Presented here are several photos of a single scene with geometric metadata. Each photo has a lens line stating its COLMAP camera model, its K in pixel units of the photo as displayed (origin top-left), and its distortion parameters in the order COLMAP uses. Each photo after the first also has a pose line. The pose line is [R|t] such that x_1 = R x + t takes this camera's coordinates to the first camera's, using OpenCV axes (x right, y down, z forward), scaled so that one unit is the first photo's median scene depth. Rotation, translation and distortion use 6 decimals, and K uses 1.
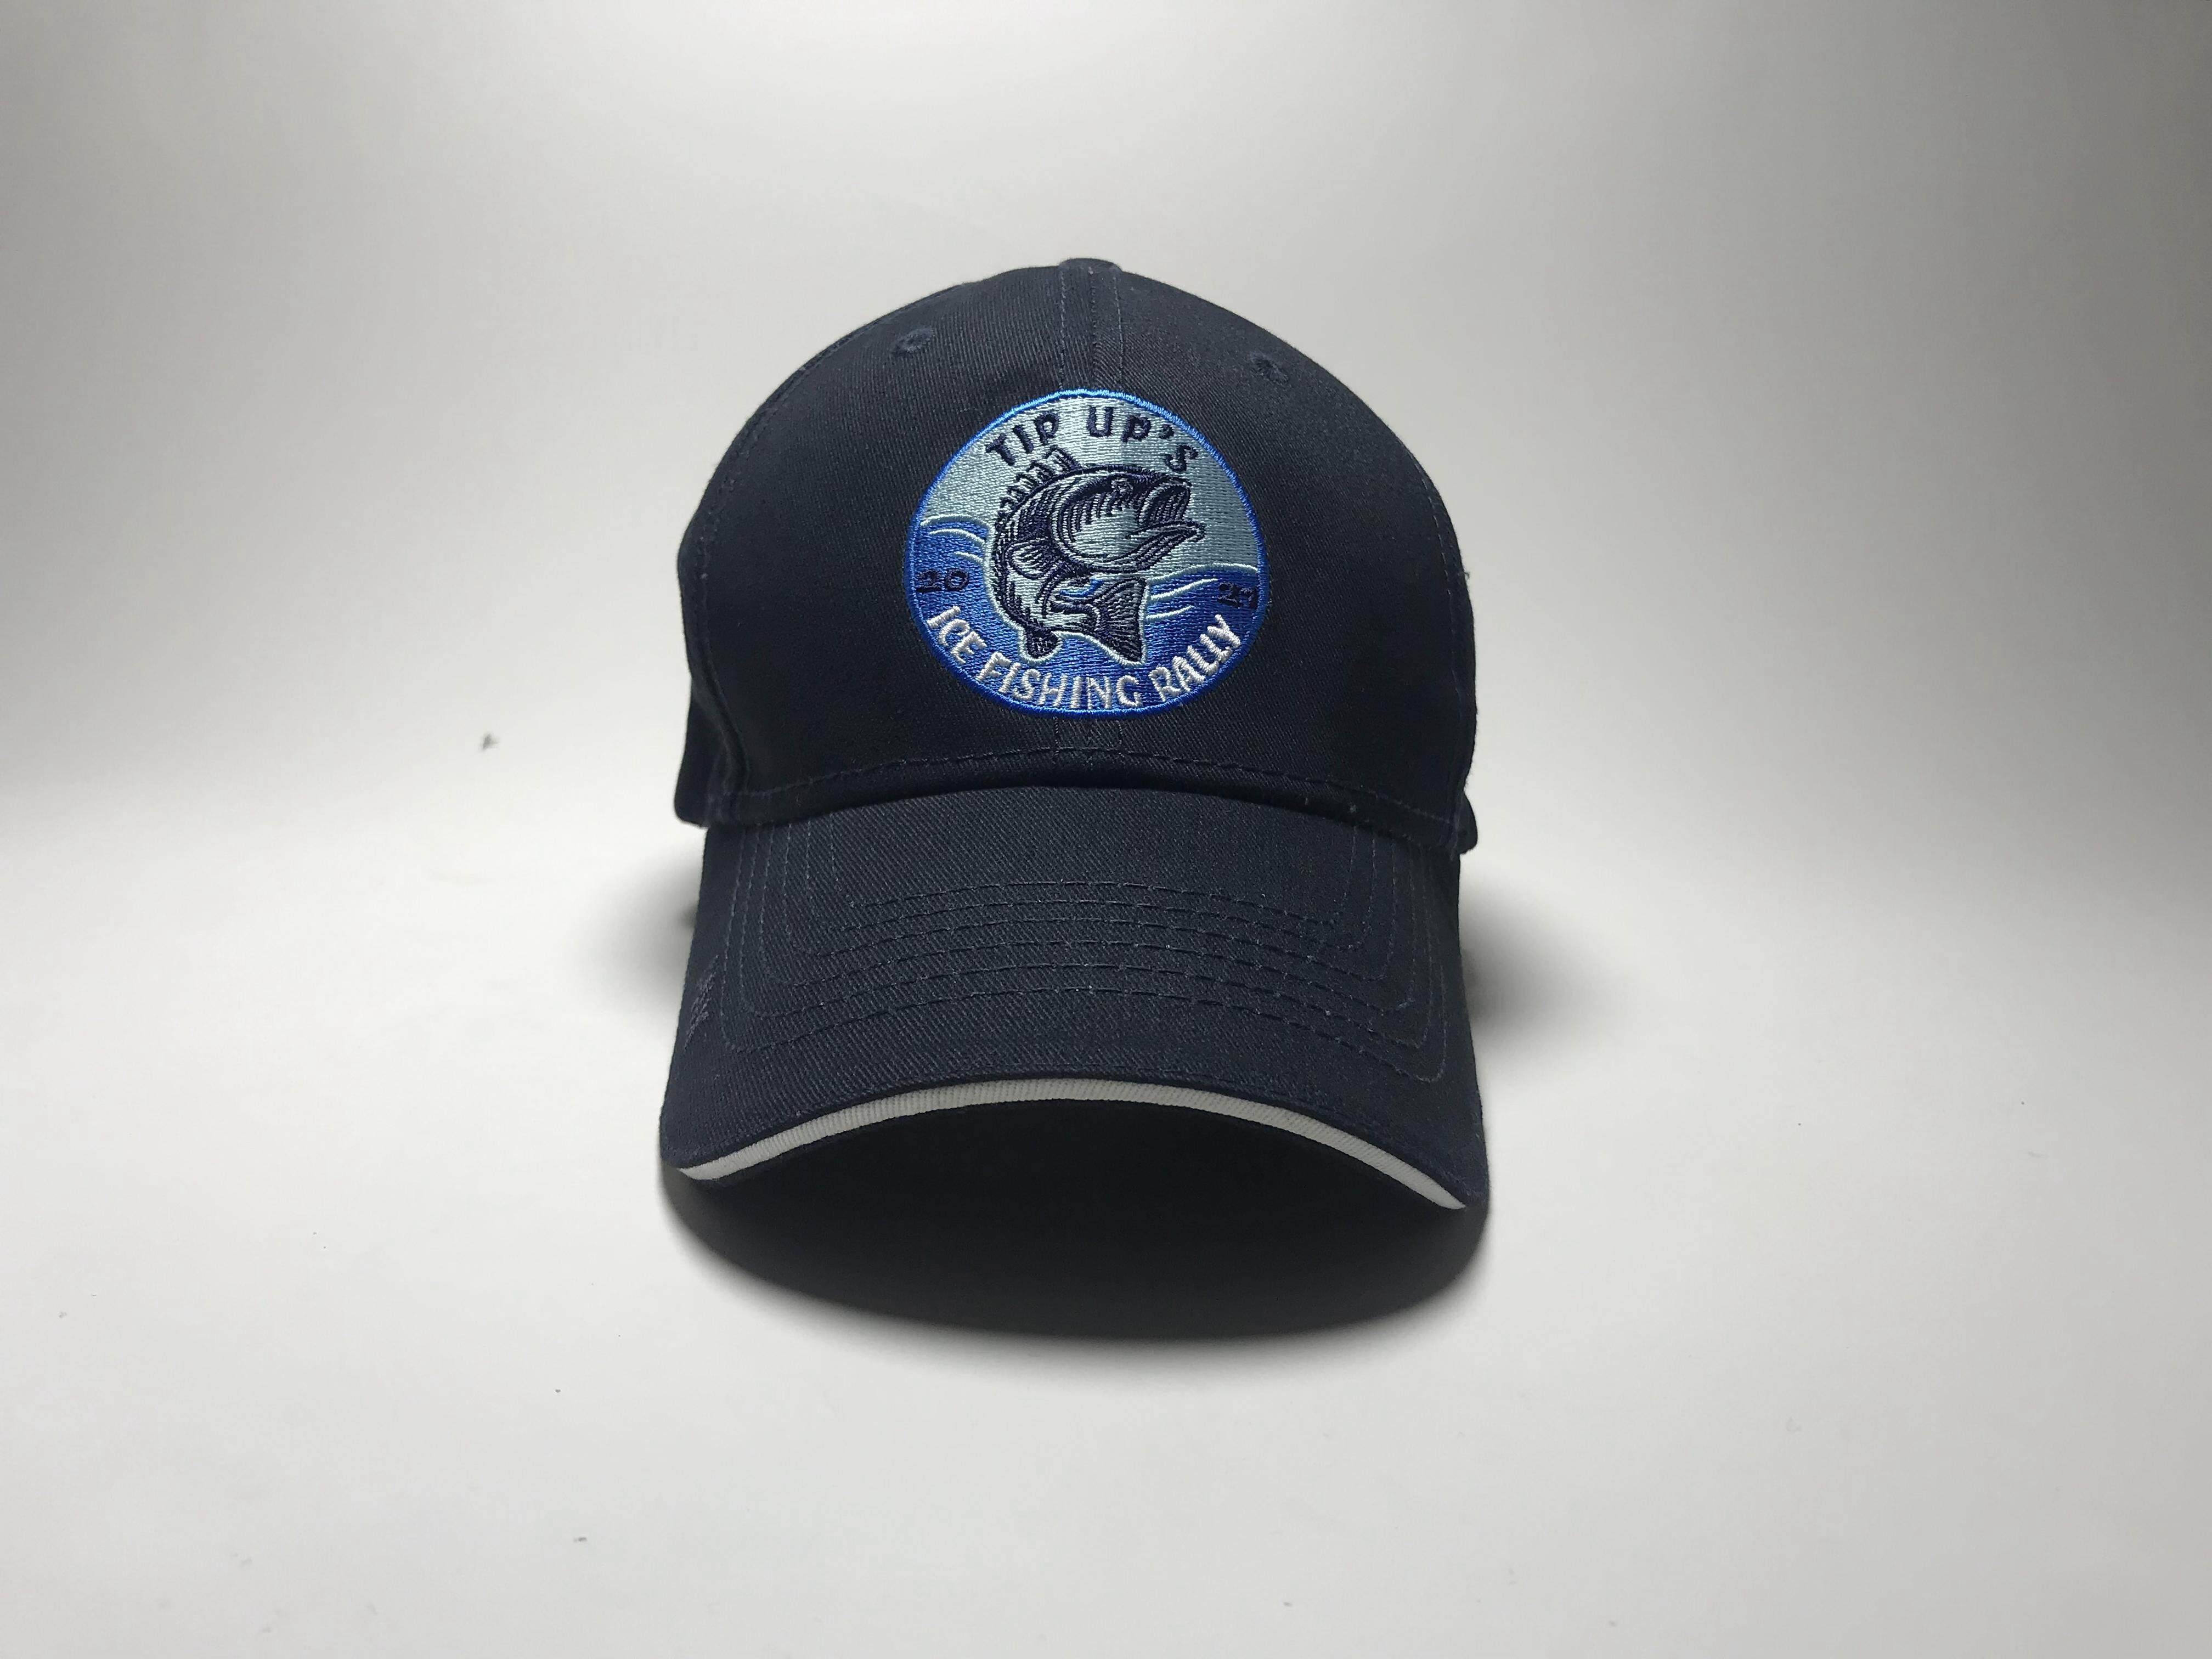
lens RADIAL K [[1855.1, 0, 1106.0], [0, 1855.1, 829.5], [0, 0, 1]] dist [0.107536, -0.000303]
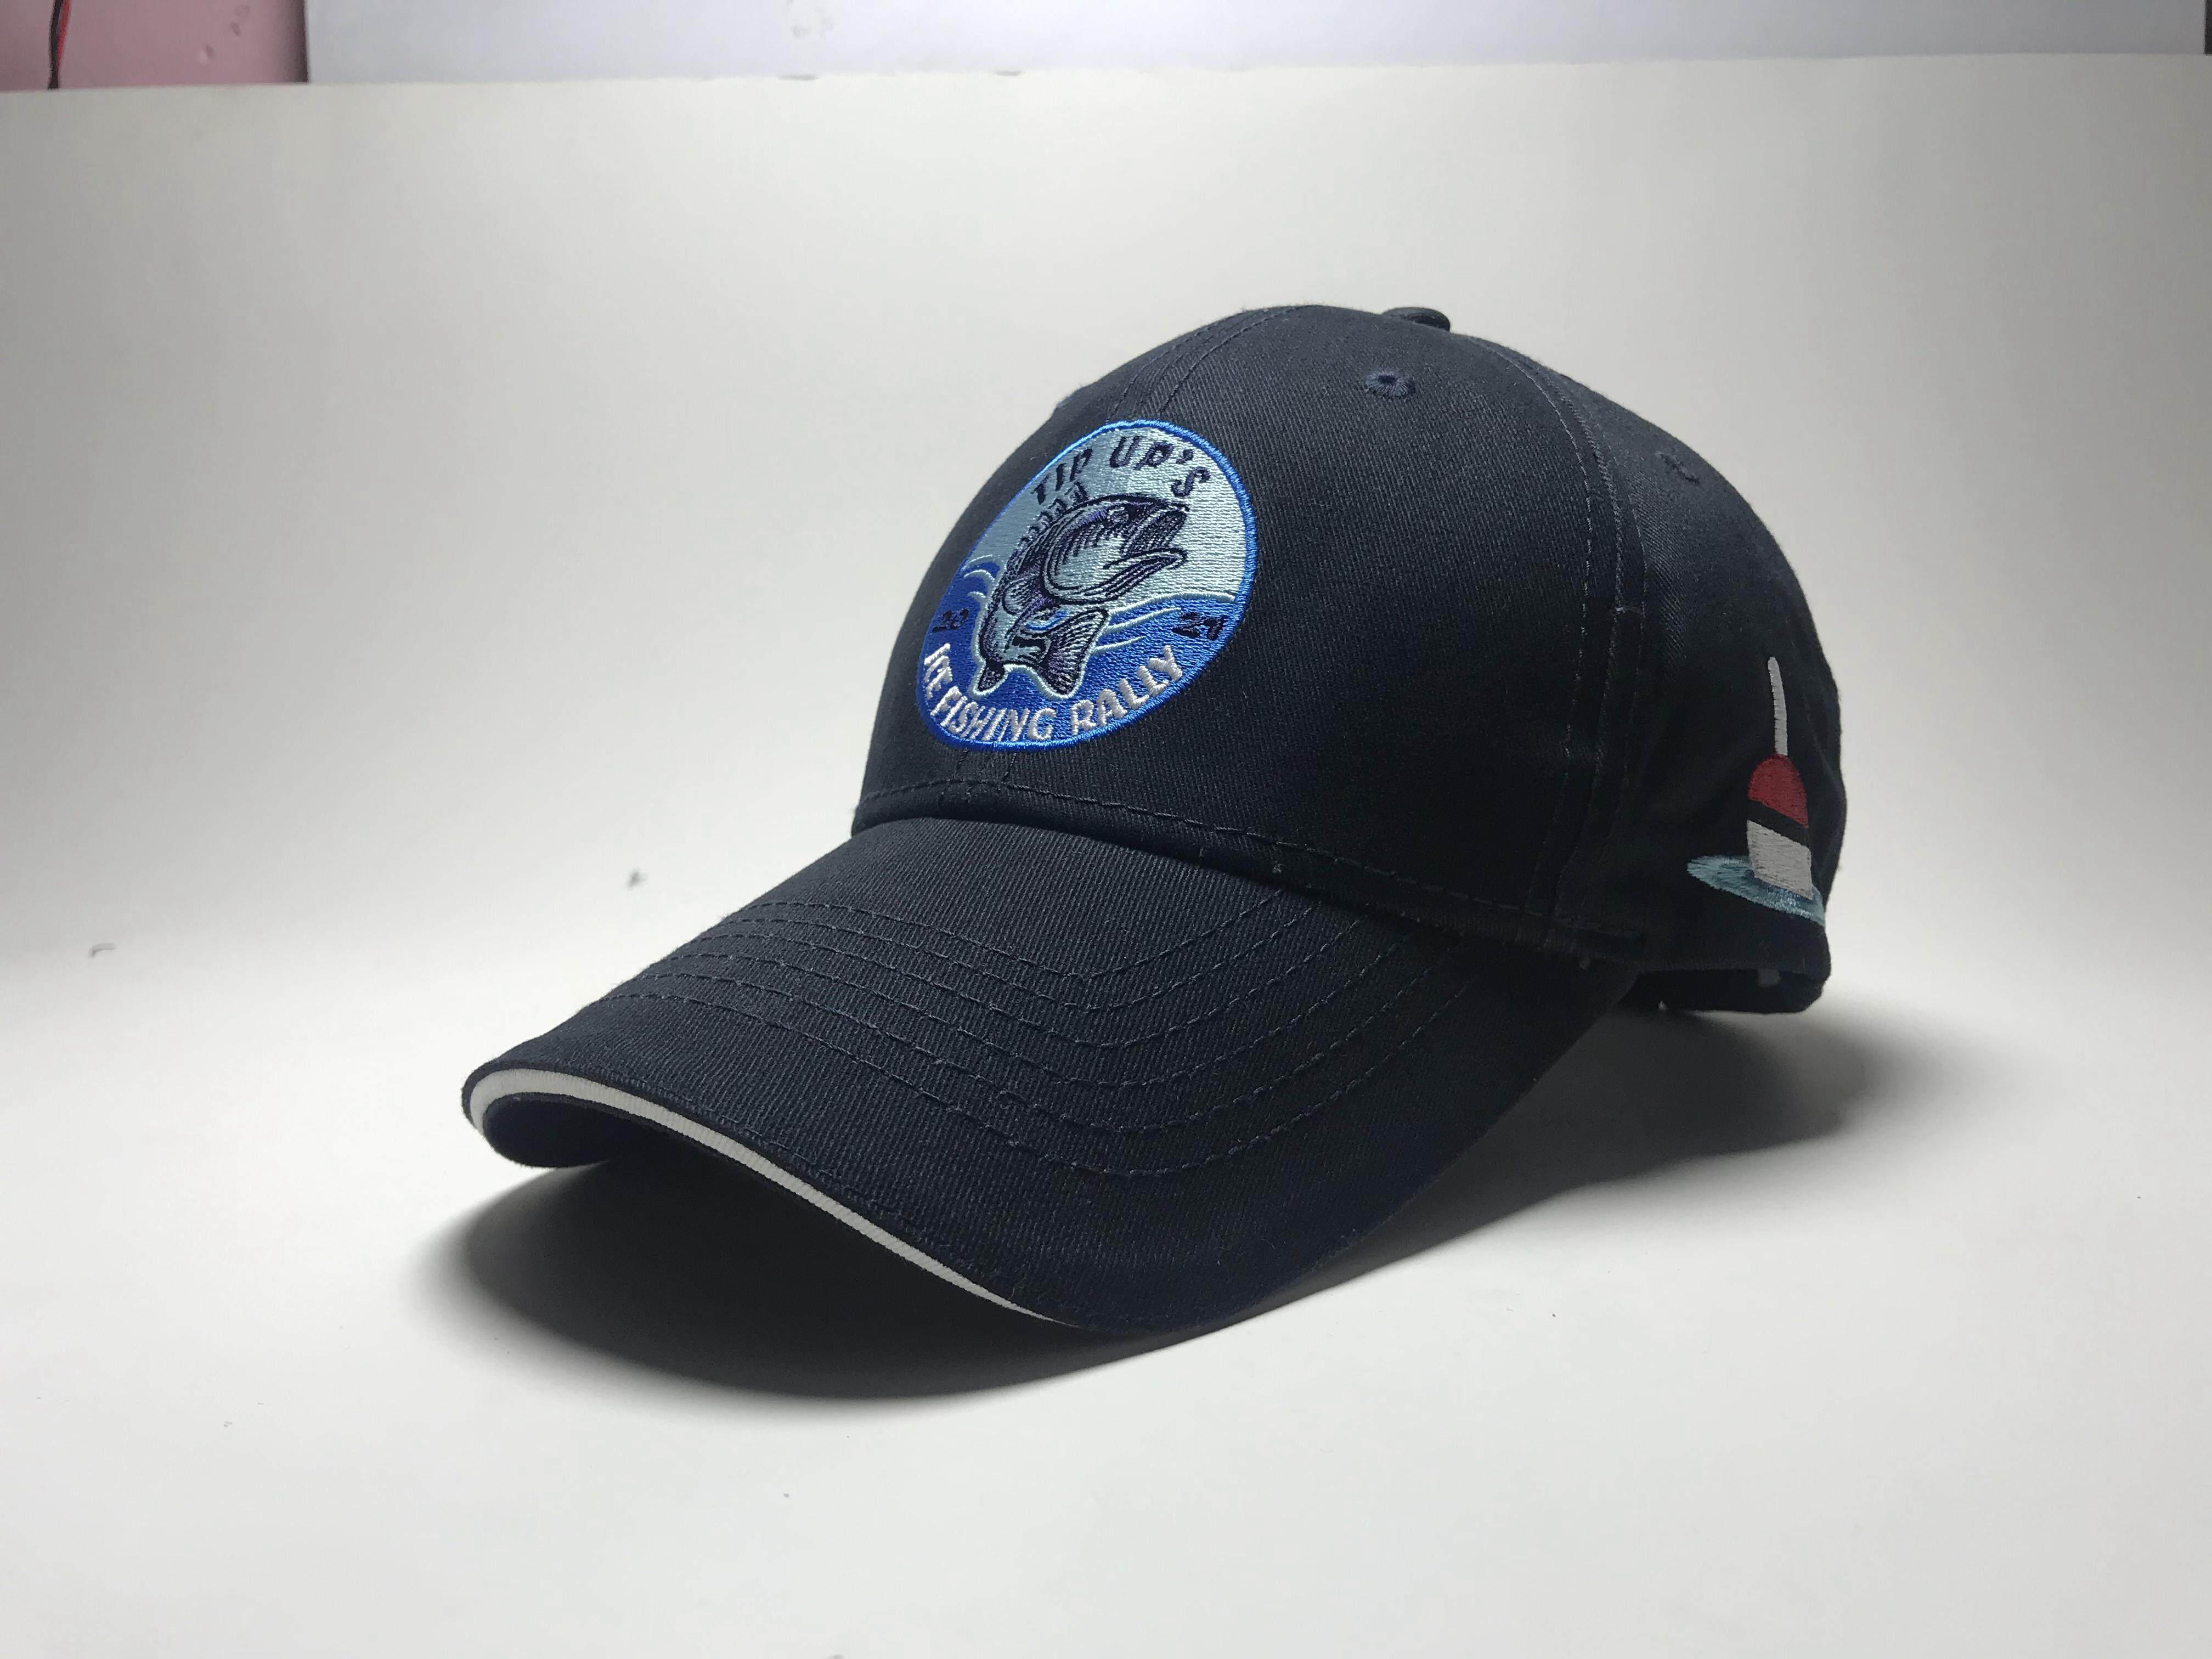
lens RADIAL K [[1855.1, 0, 1106.0], [0, 1855.1, 829.5], [0, 0, 1]] dist [0.107536, -0.000303]
pose [[0.775682, 0.031478, -0.630339, 0.598242], [-0.106198, 0.991024, -0.081195, 0.047514], [0.622125, 0.129923, 0.772062, 0.301358]]
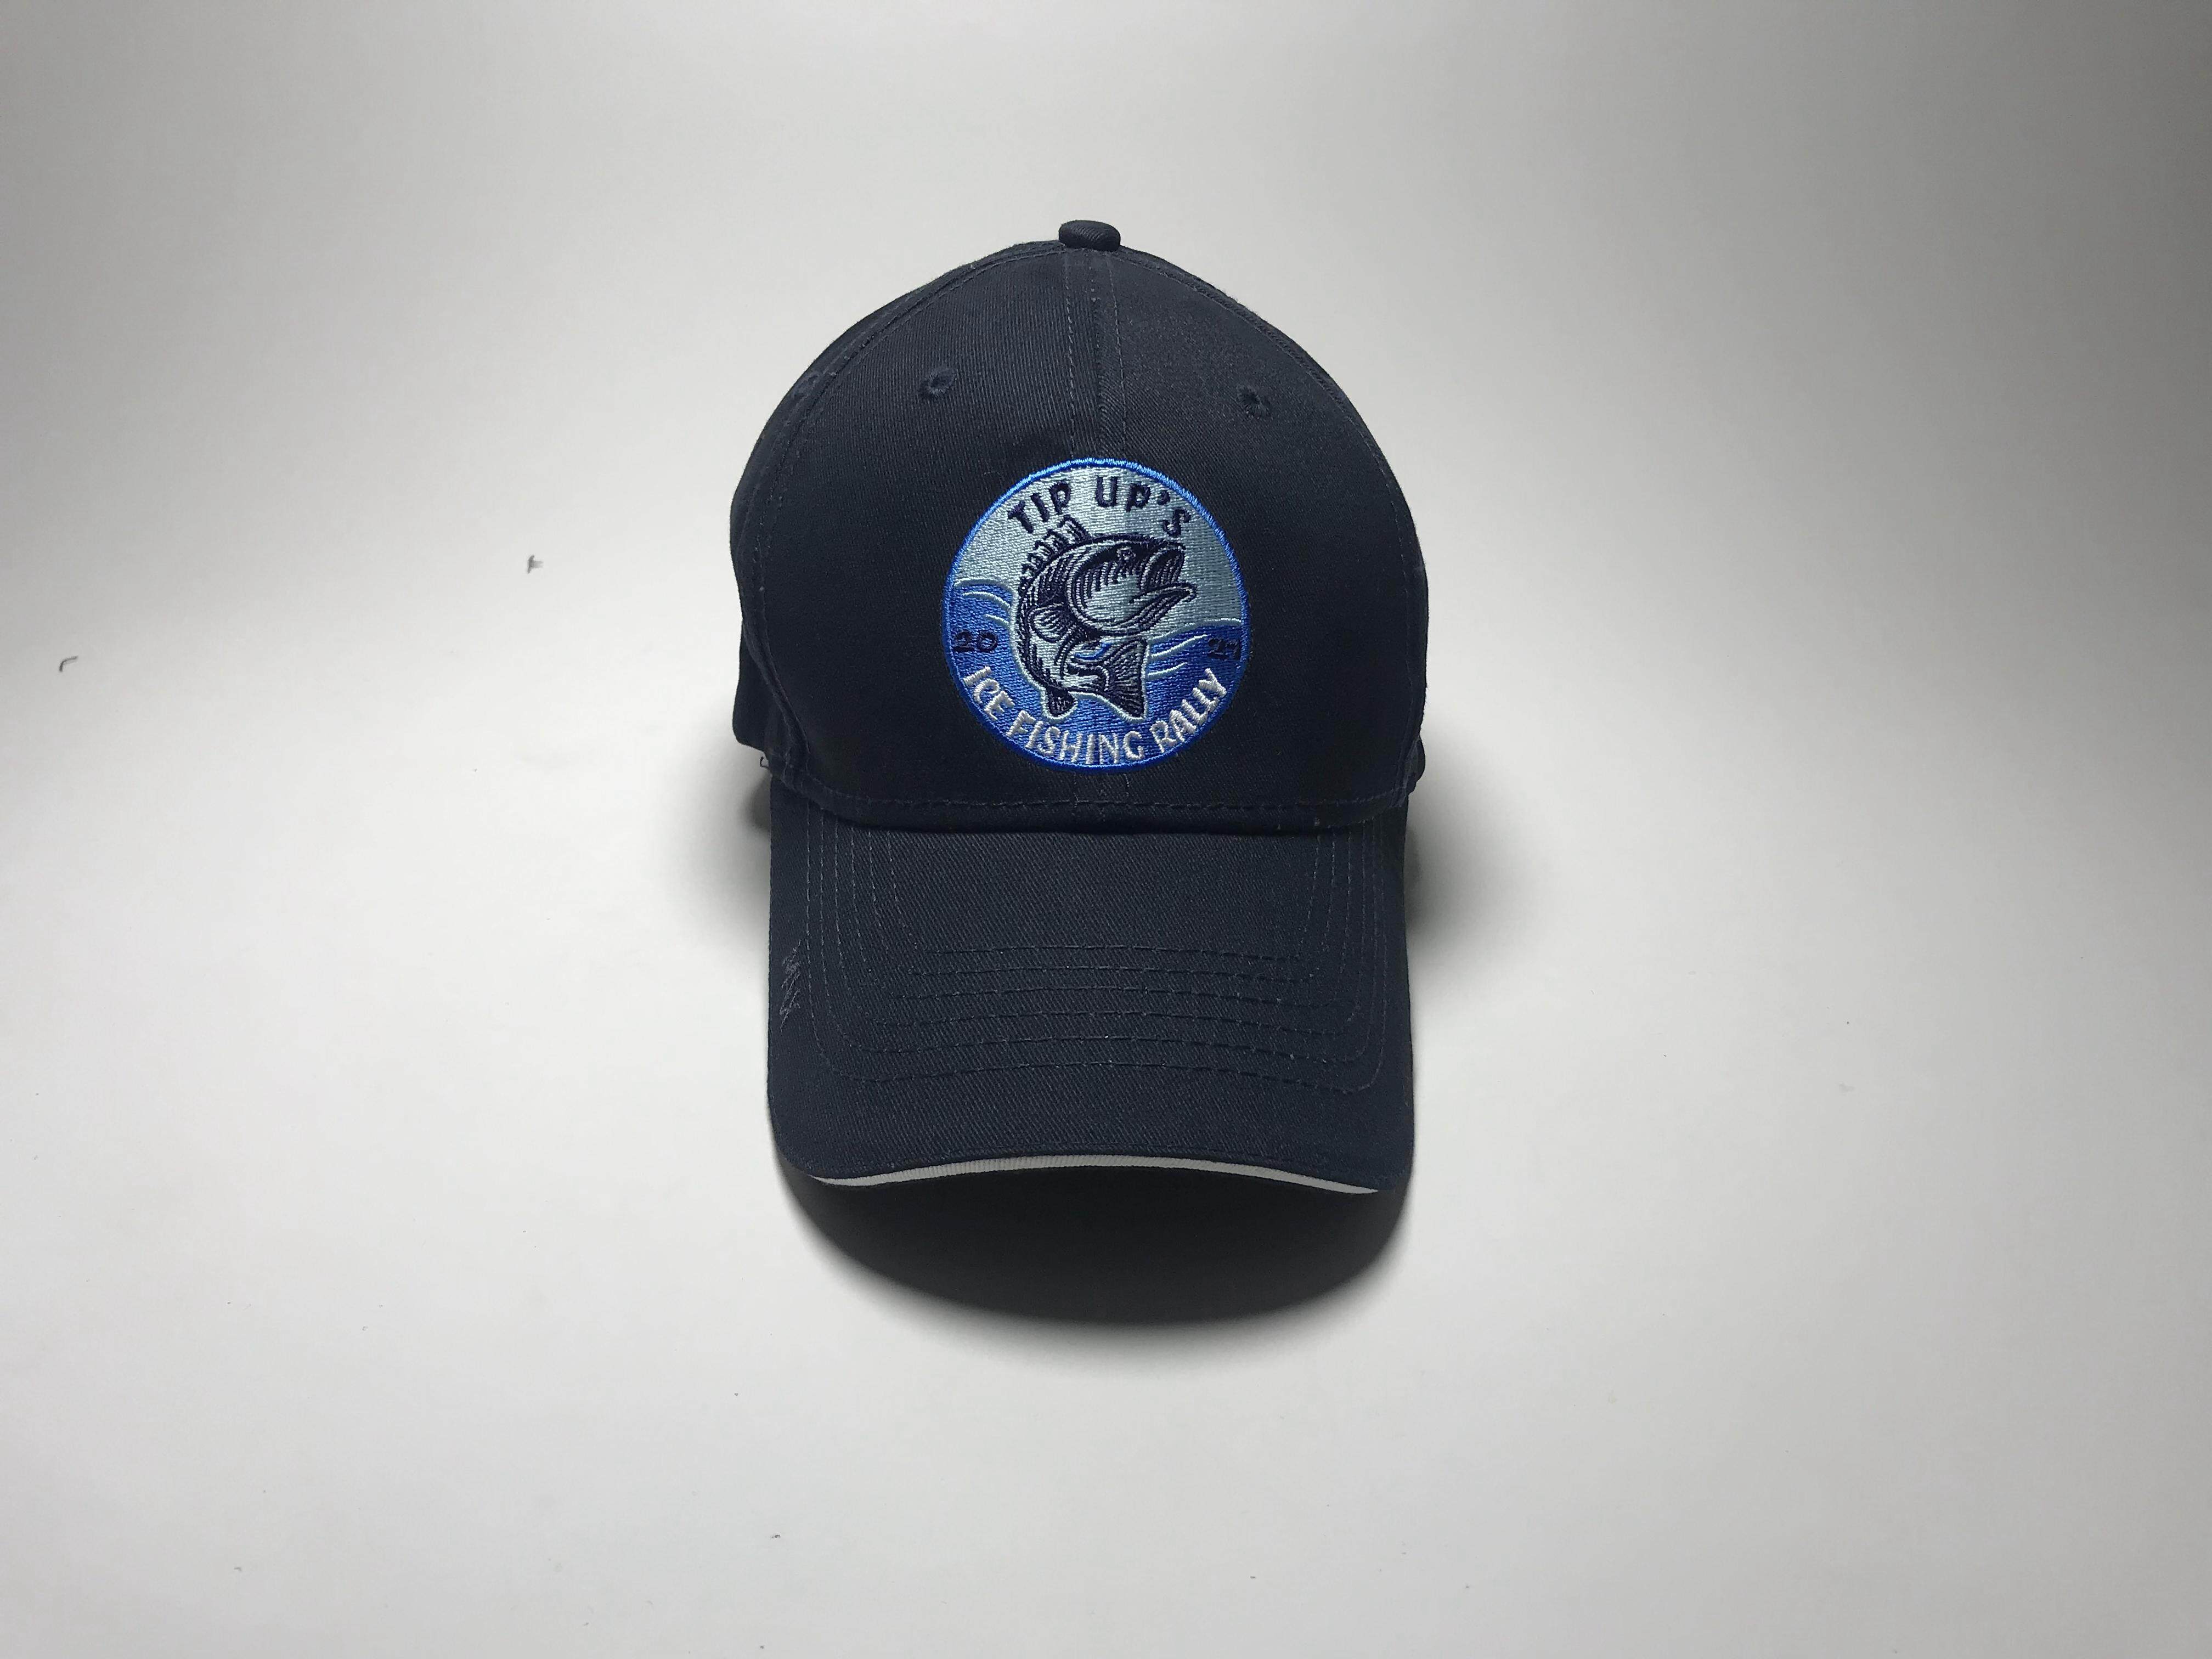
lens RADIAL K [[1855.1, 0, 1106.0], [0, 1855.1, 829.5], [0, 0, 1]] dist [0.107536, -0.000303]
pose [[0.999867, -0.010776, 0.012230, -0.020247], [0.007094, 0.963193, 0.268716, -0.333455], [-0.014676, -0.268594, 0.963142, -0.169535]]
